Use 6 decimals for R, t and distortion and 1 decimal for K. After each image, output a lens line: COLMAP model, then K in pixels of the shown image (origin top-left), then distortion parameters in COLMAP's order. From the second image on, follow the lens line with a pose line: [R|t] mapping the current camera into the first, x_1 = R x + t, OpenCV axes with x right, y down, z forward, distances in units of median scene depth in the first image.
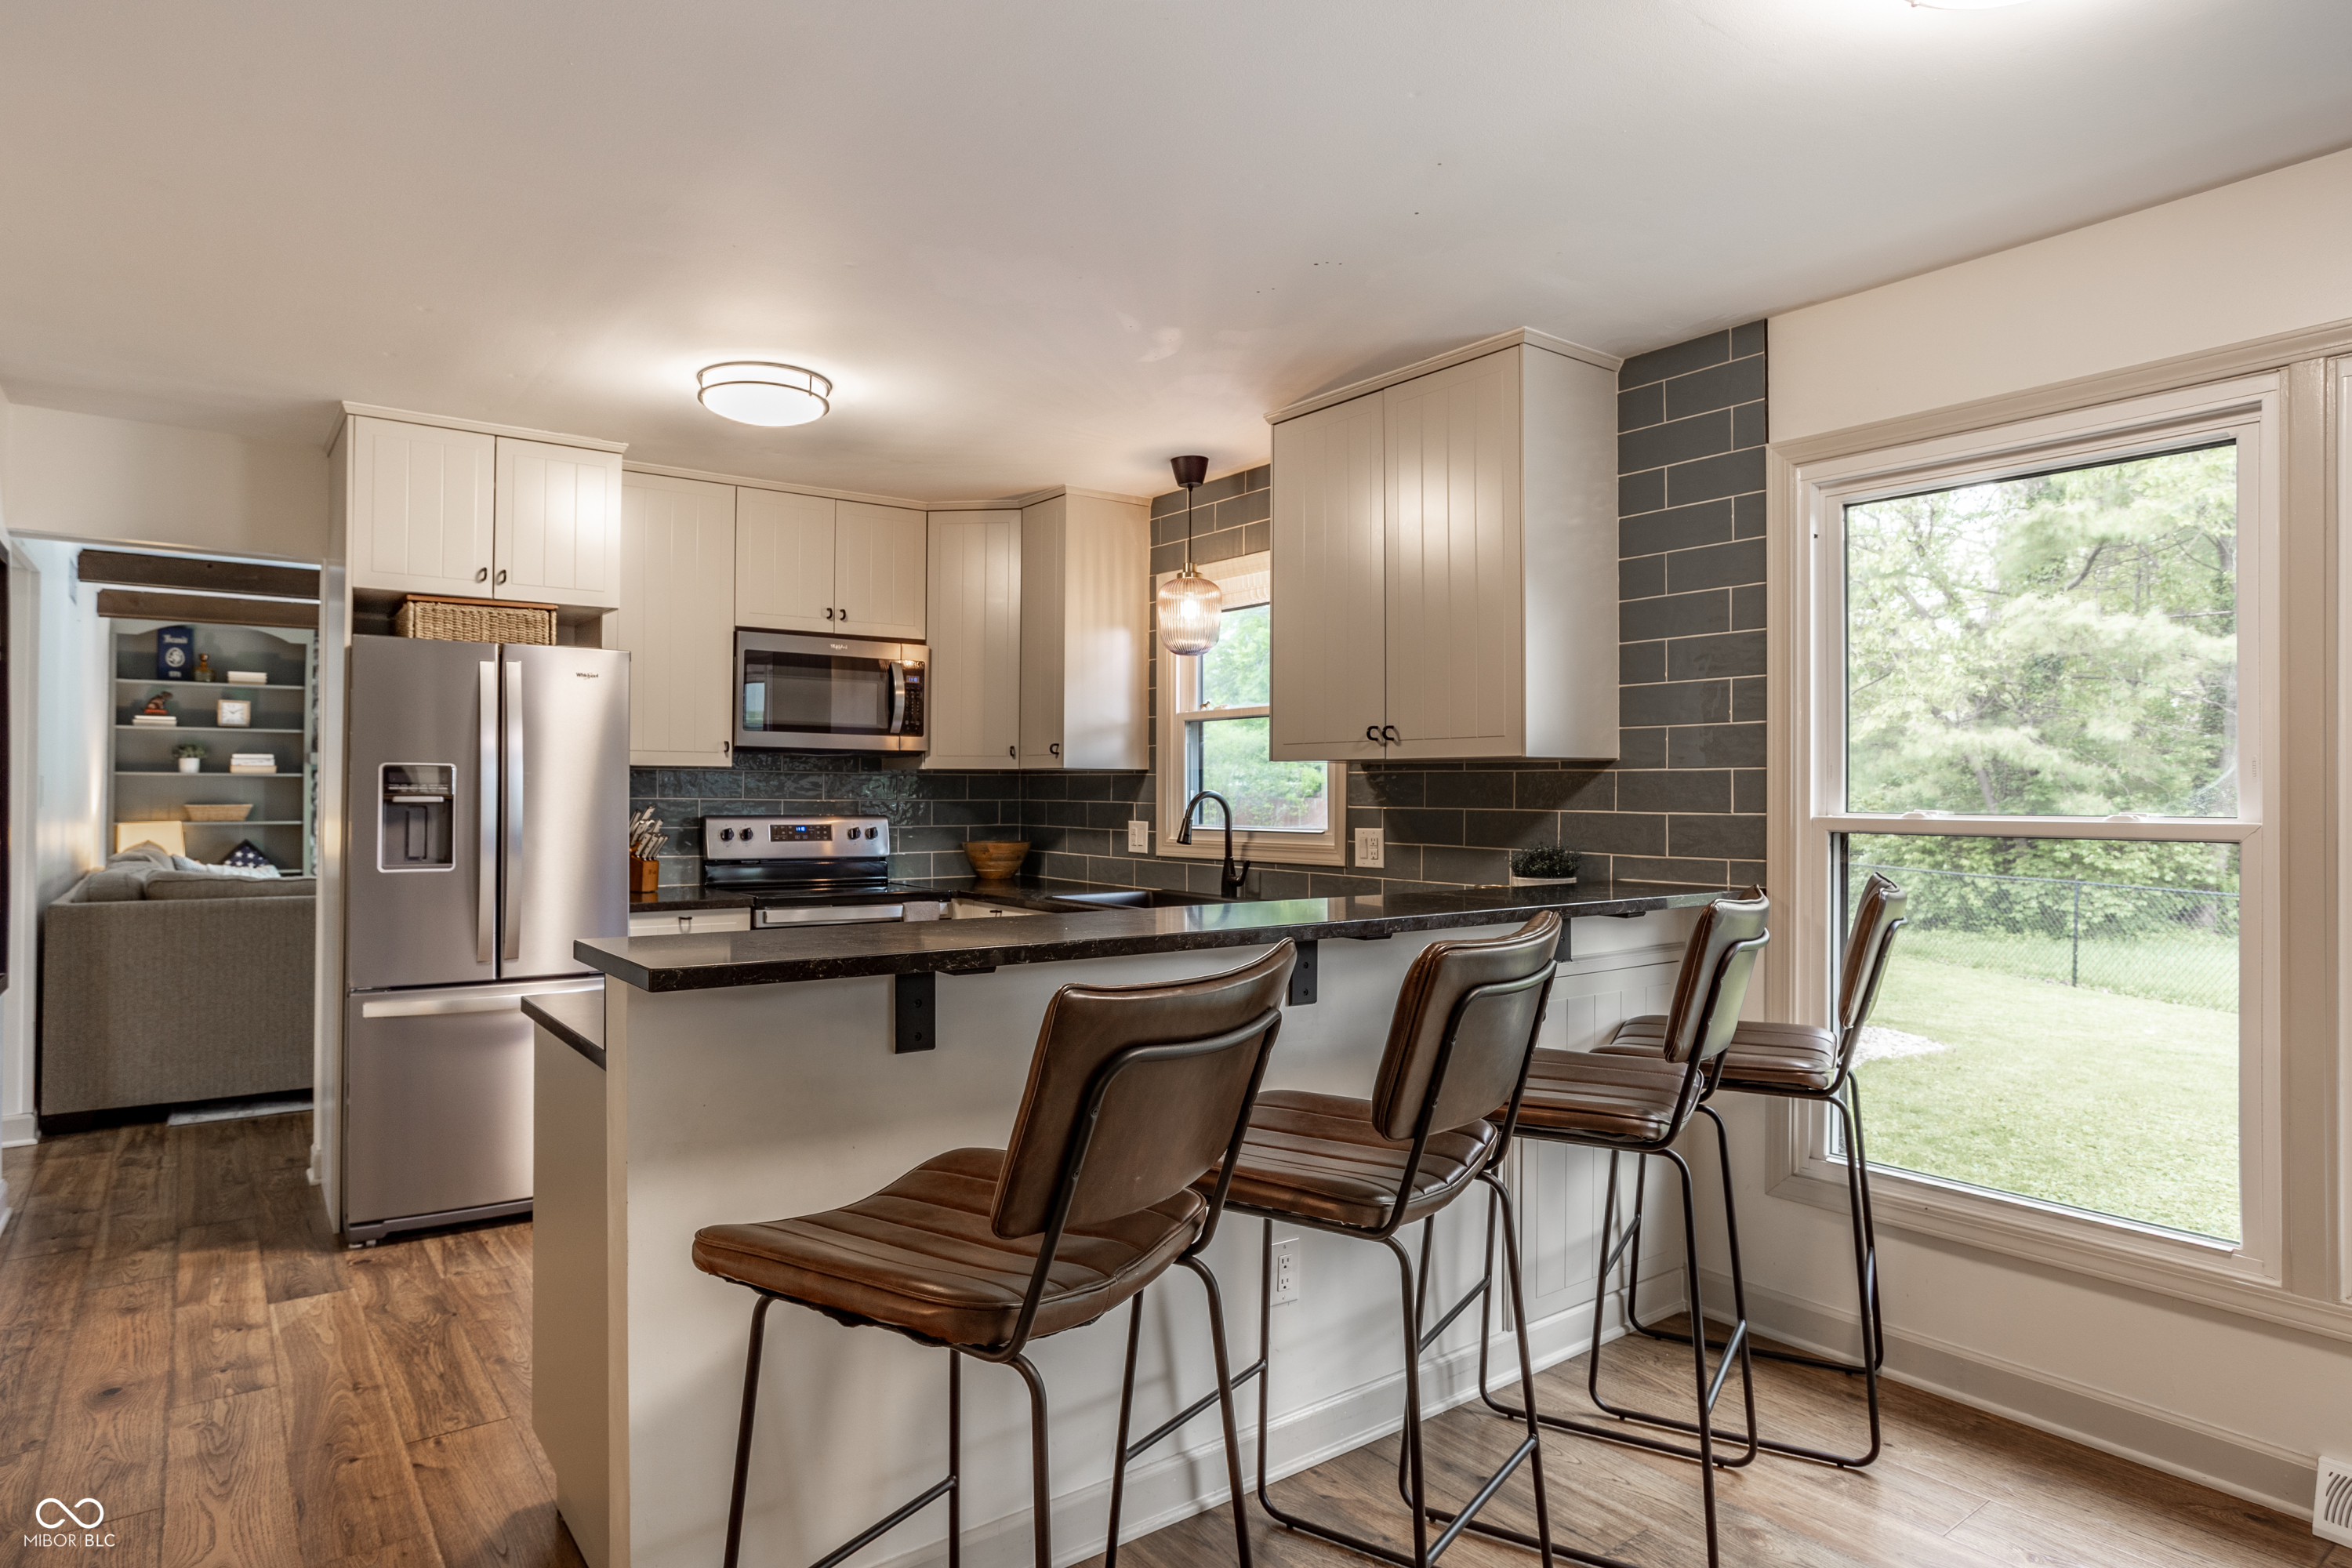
lens RADIAL K [[1277.3, 0, 1155.1], [0, 1277.3, 796.8], [0, 0, 1]] dist [-0.031358, 0.003382]
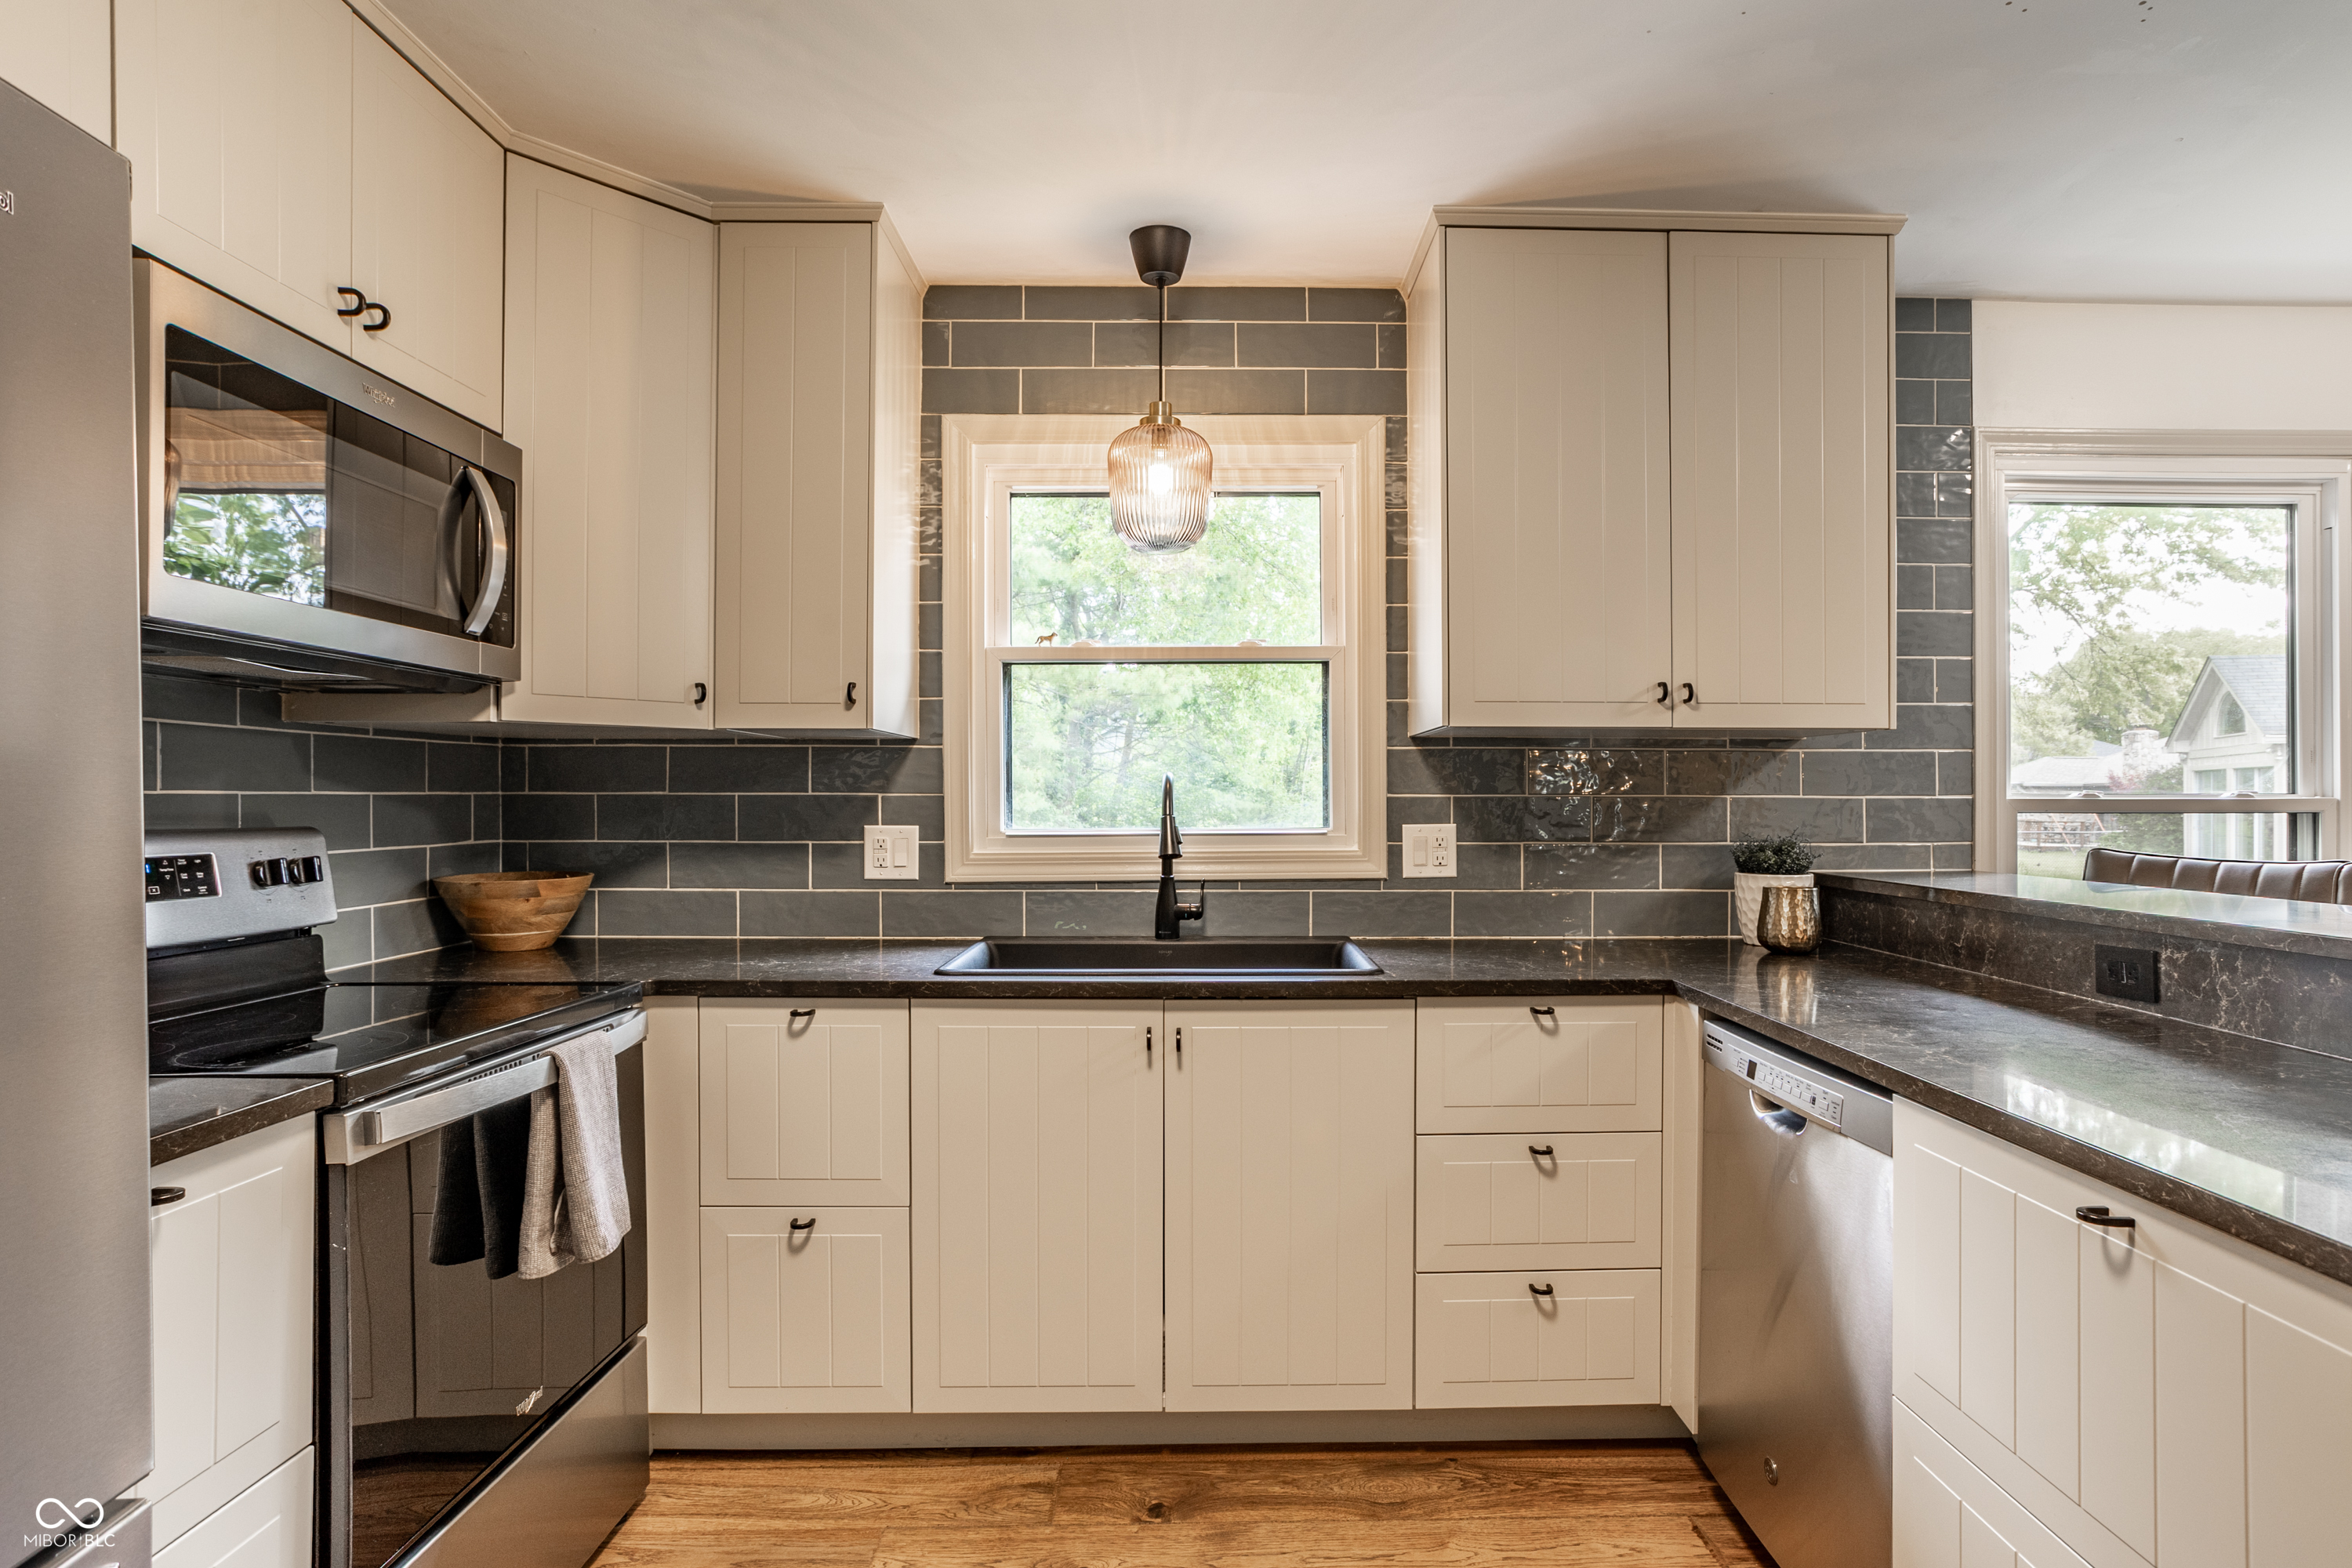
lens RADIAL K [[1224.8, 0, 1221.2], [0, 1224.8, 797.0], [0, 0, 1]] dist [-0.038853, 0.009495]
pose [[0.560174, -0.004065, 0.828365, -0.414805], [0.004215, 0.999989, 0.002057, 0.005694], [-0.828364, 0.002339, 0.560185, 0.588536]]
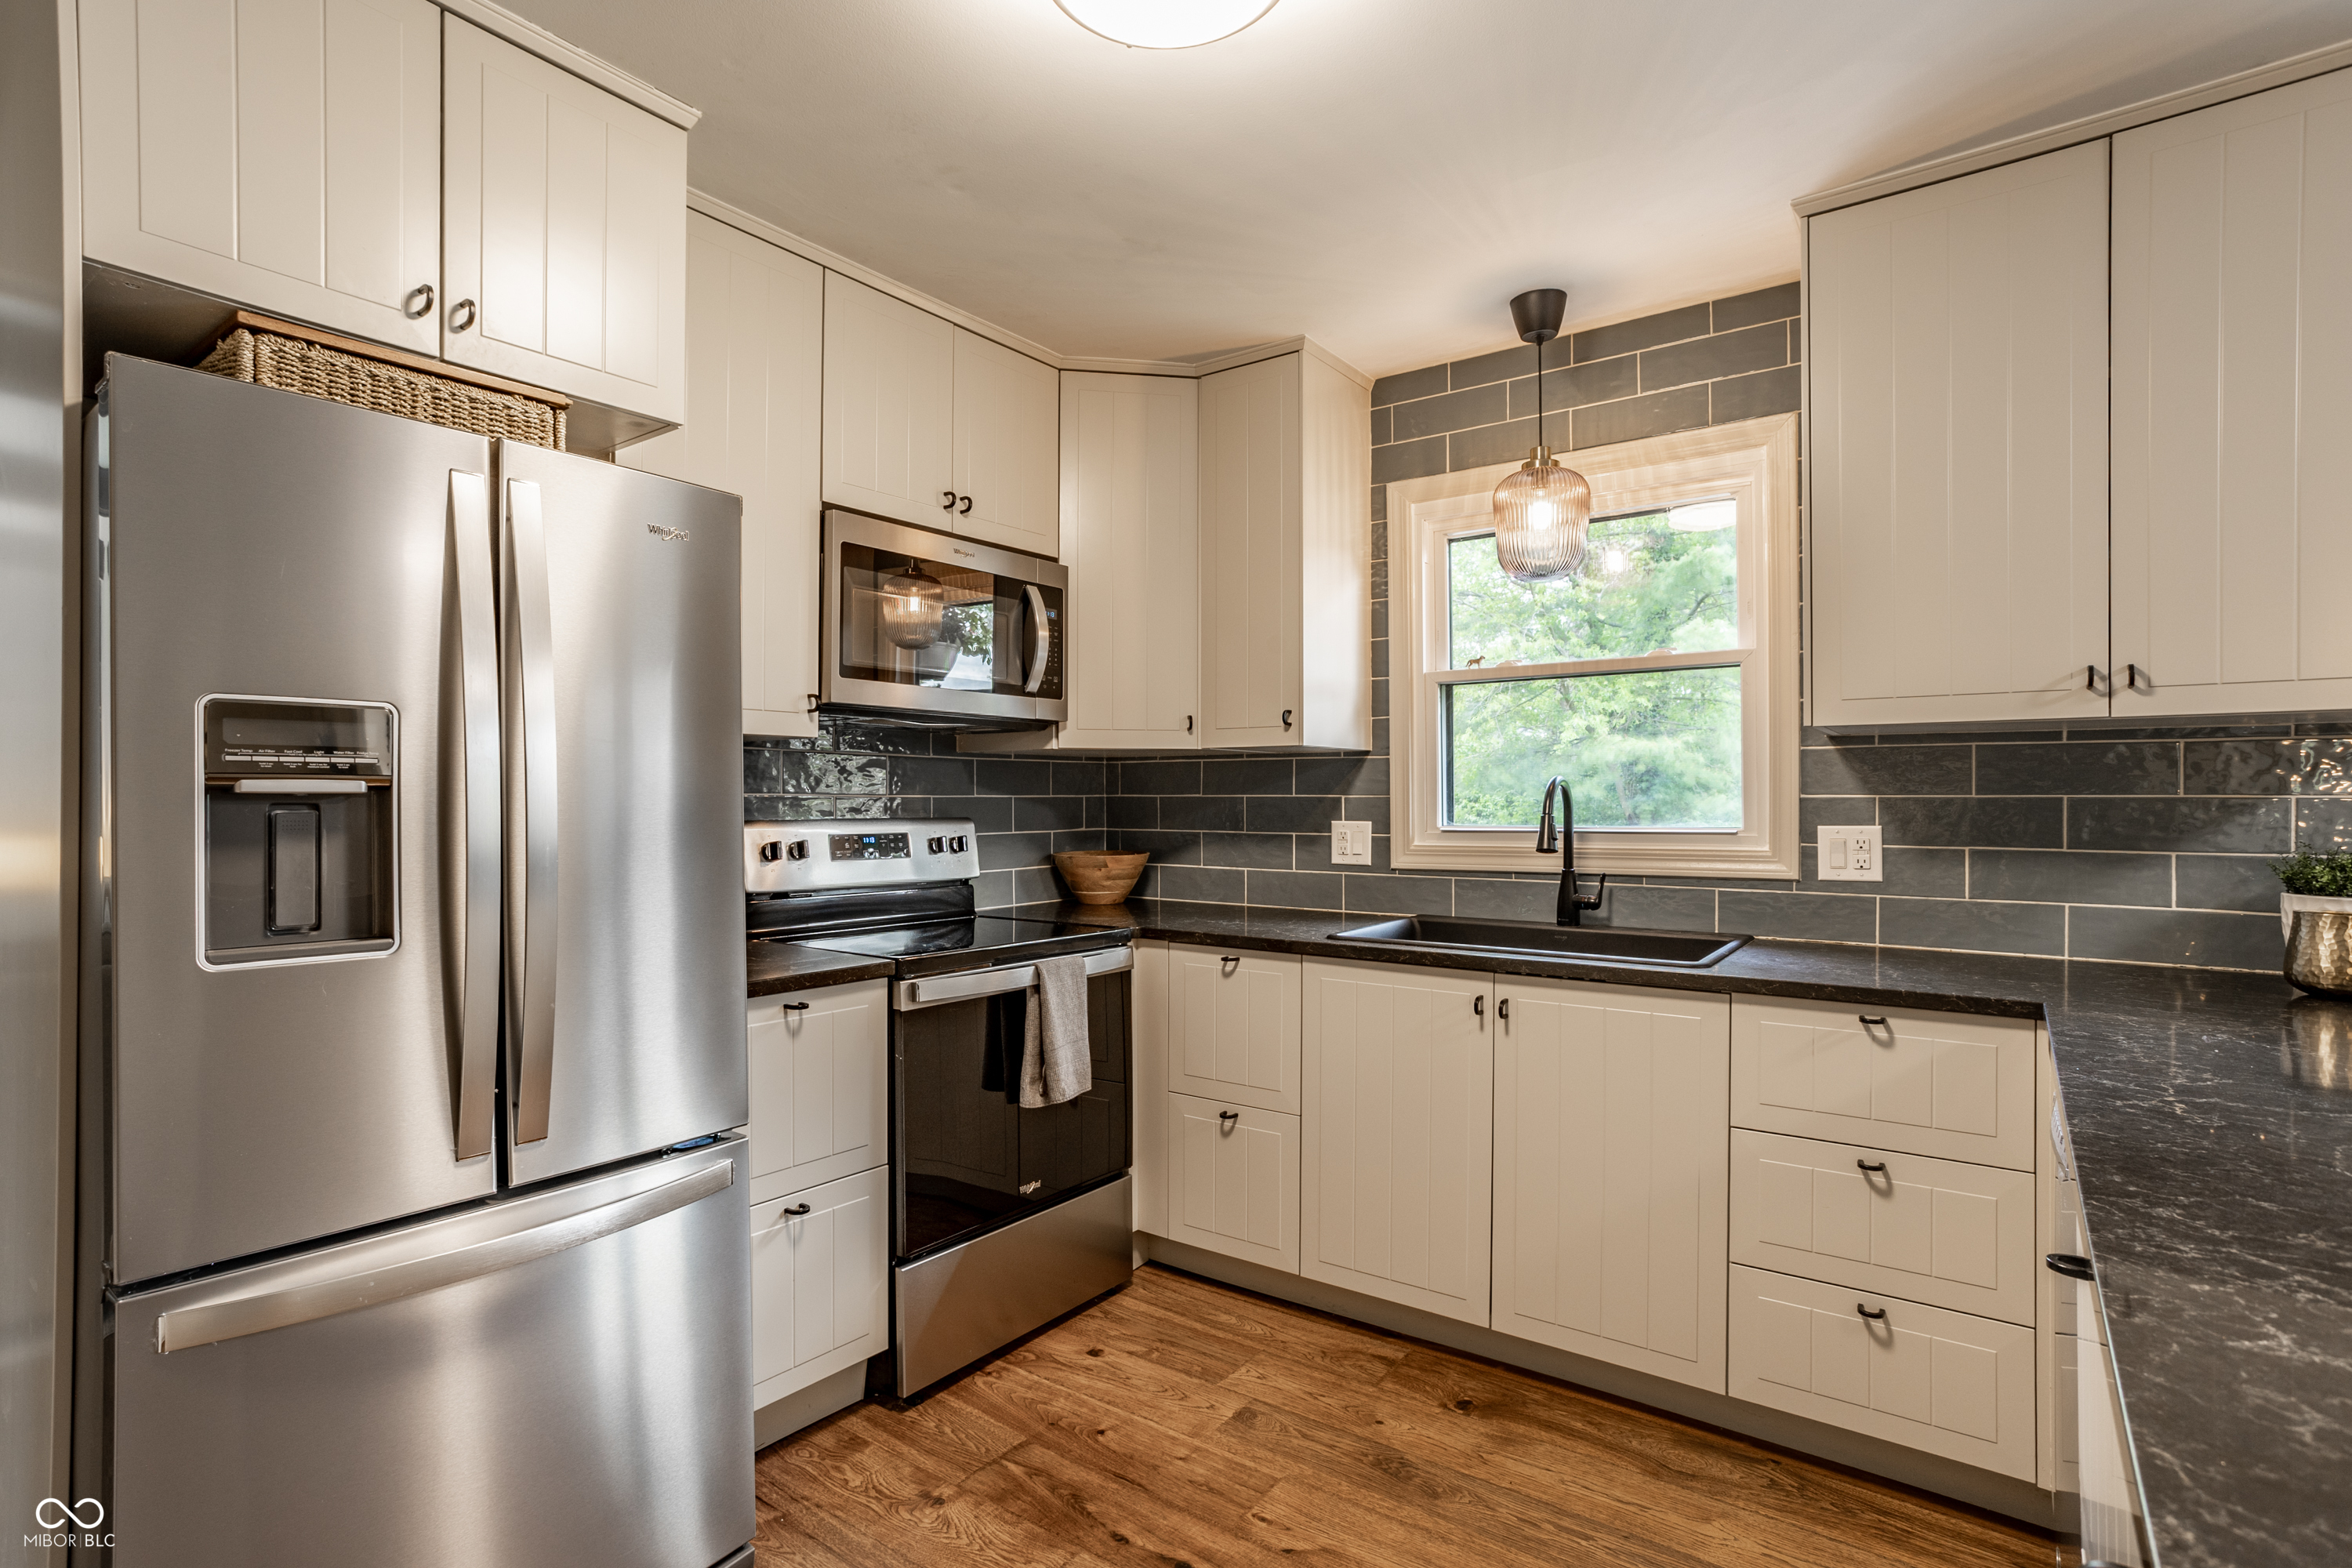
lens RADIAL K [[1127.6, 0, 1169.8], [0, 1127.6, 802.1], [0, 0, 1]] dist [-0.032337, 0.014107]
pose [[0.950150, -0.006984, 0.311713, -0.330592], [0.006565, 0.999976, 0.002396, 0.006118], [-0.311723, -0.000230, 0.950173, 0.439265]]
